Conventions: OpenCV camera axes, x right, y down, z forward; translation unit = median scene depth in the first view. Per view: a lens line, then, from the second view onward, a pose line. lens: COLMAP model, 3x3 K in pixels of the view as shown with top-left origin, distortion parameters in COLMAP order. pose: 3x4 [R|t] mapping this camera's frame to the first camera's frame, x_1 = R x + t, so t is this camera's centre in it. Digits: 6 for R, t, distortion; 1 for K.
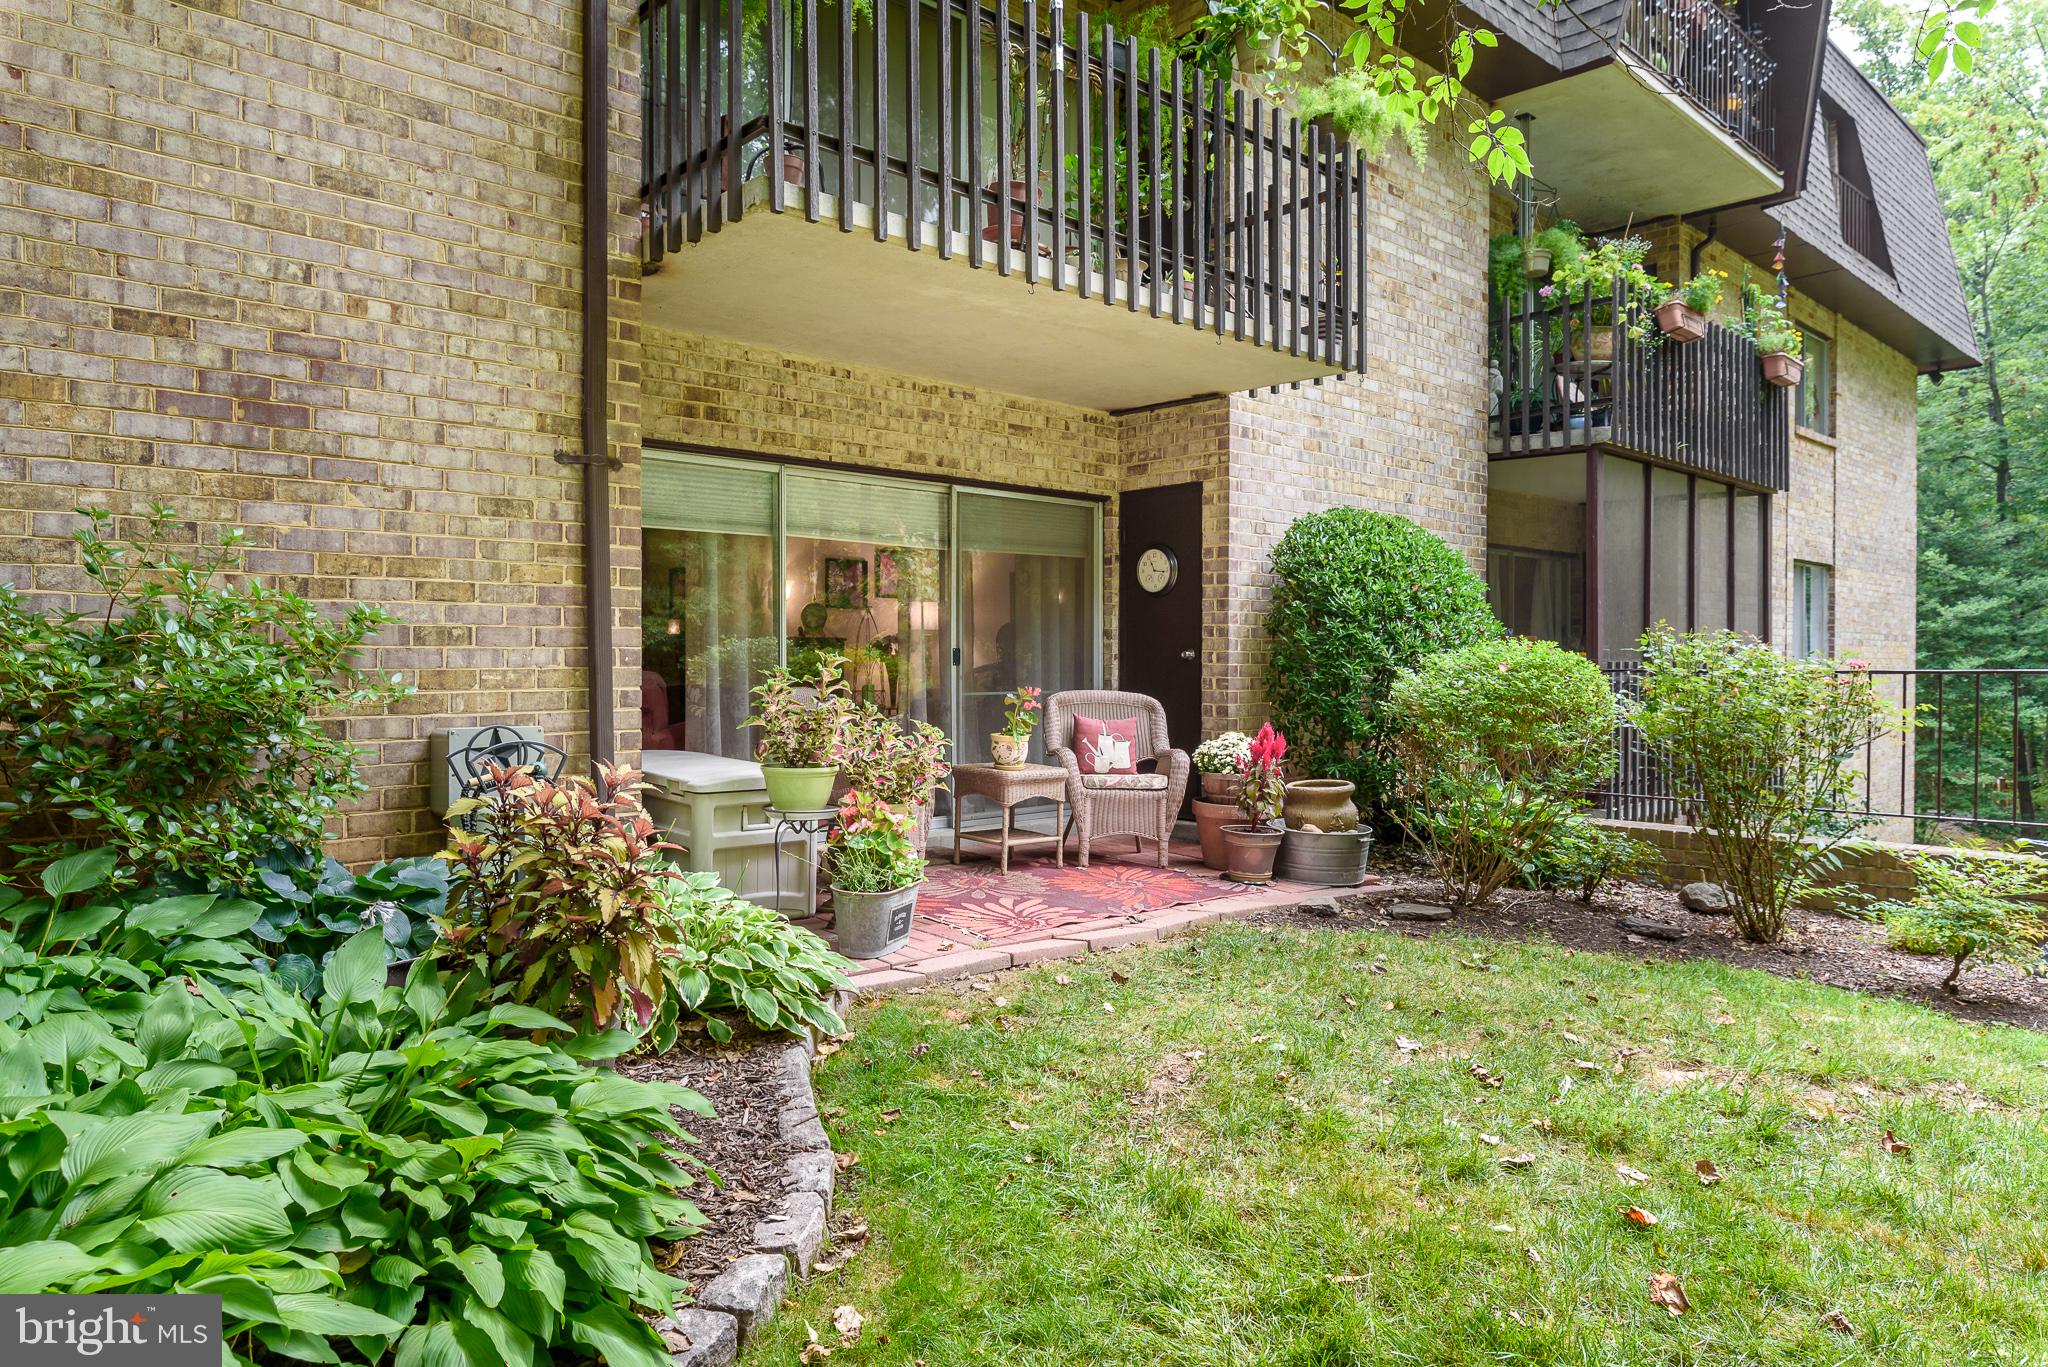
lens RADIAL K [[1254.7, 0, 1026.1], [0, 1254.7, 668.4], [0, 0, 1]] dist [-0.002961, -0.000754]
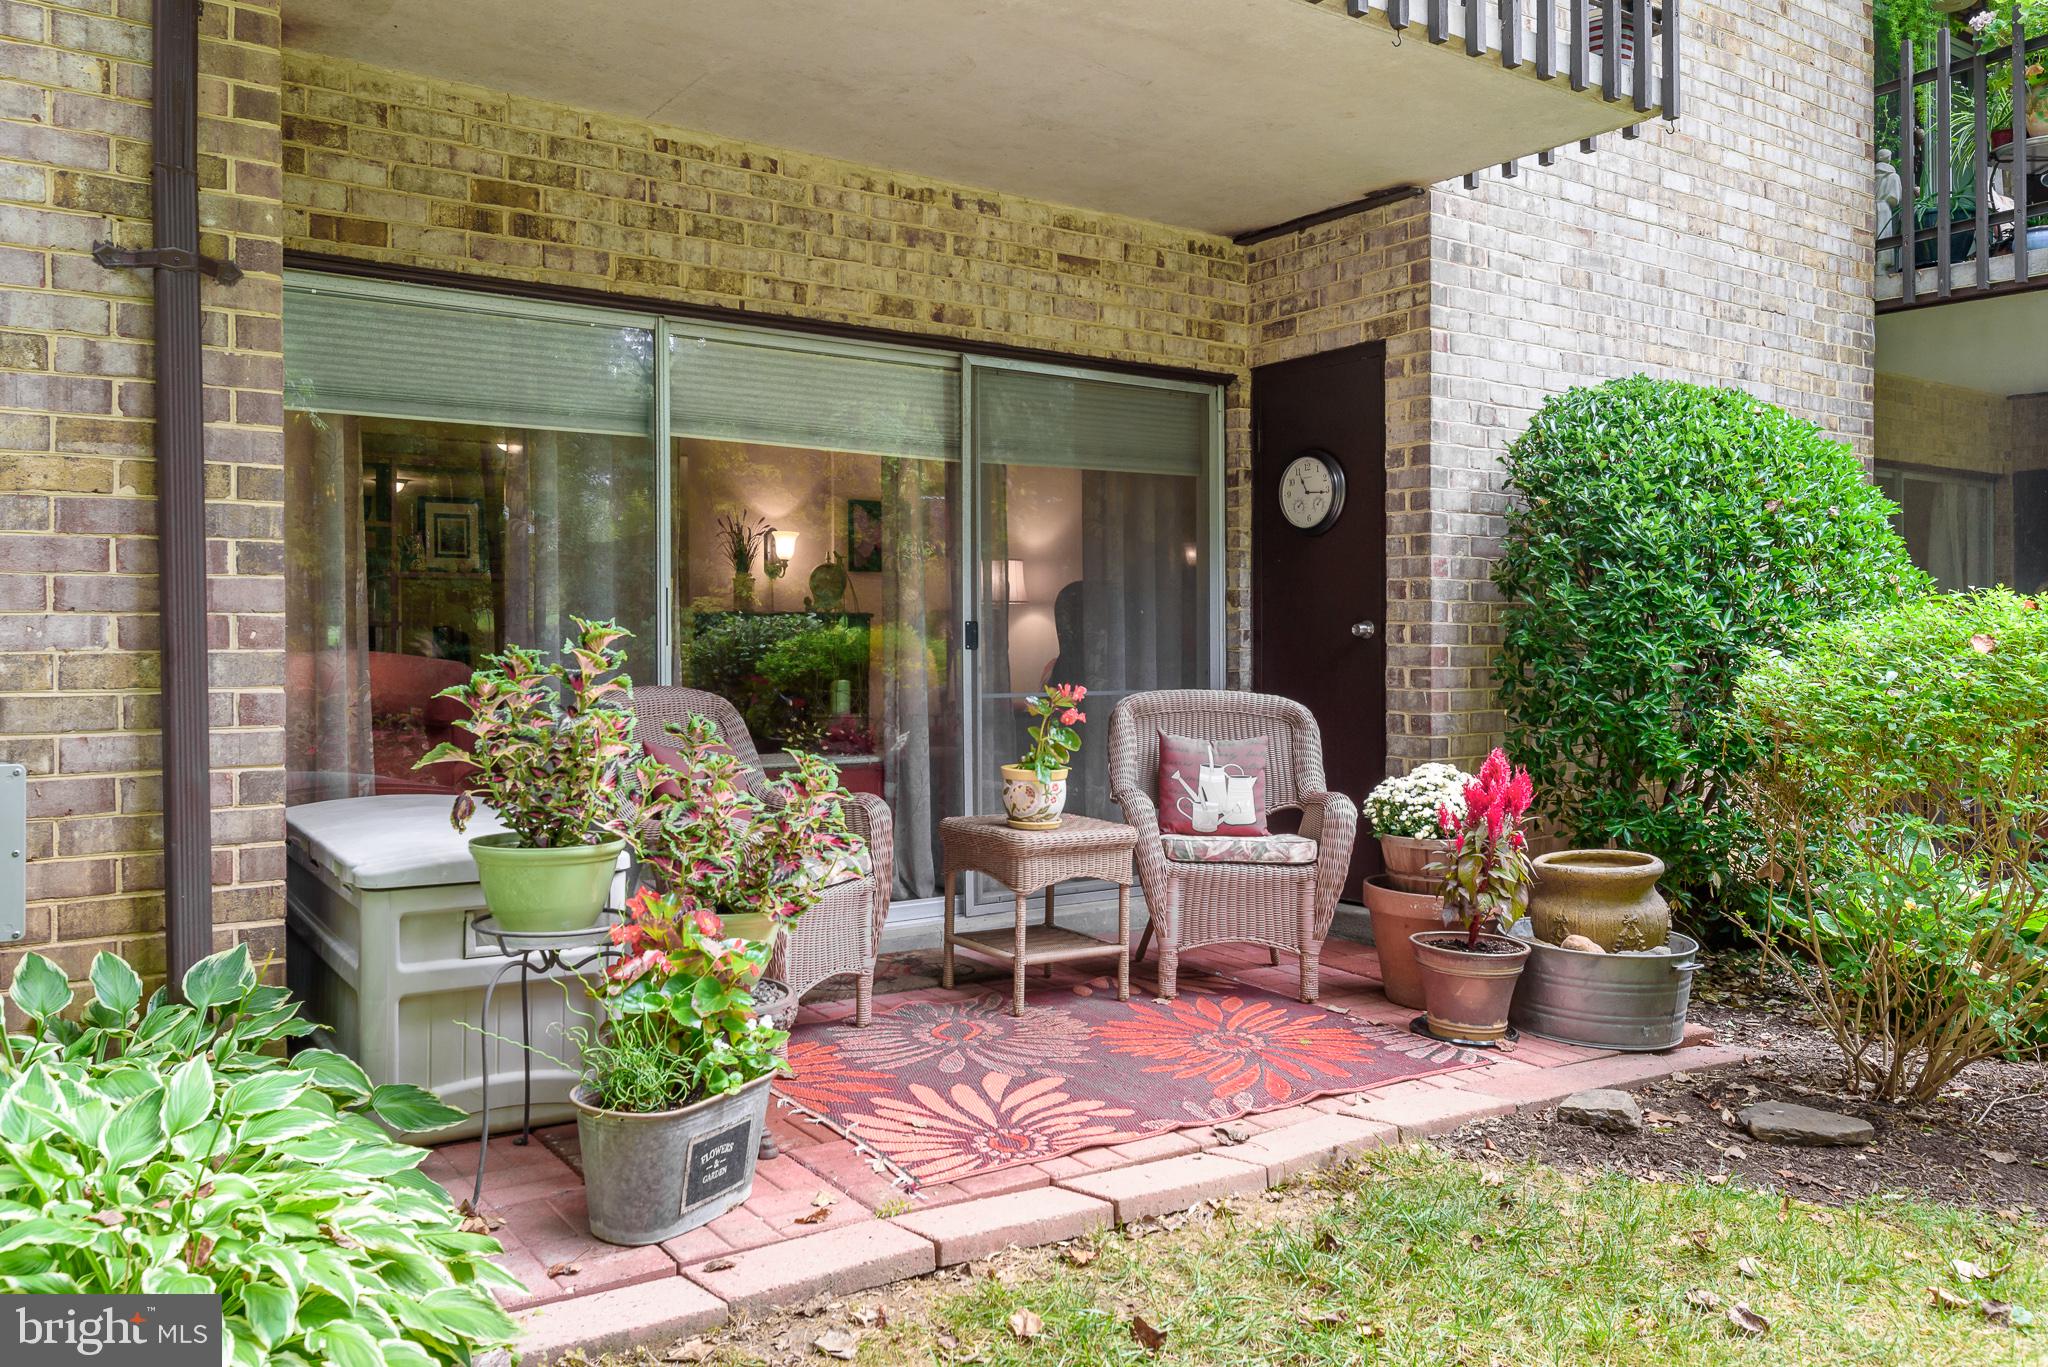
lens RADIAL K [[1518.5, 0, 994.2], [0, 1518.5, 650.5], [0, 0, 1]] dist [-0.002578, 0.003686]
pose [[0.990226, -0.005102, -0.139376, 0.065871], [0.004203, 0.999968, -0.006746, 0.003593], [0.139406, 0.006094, 0.990217, 0.304543]]
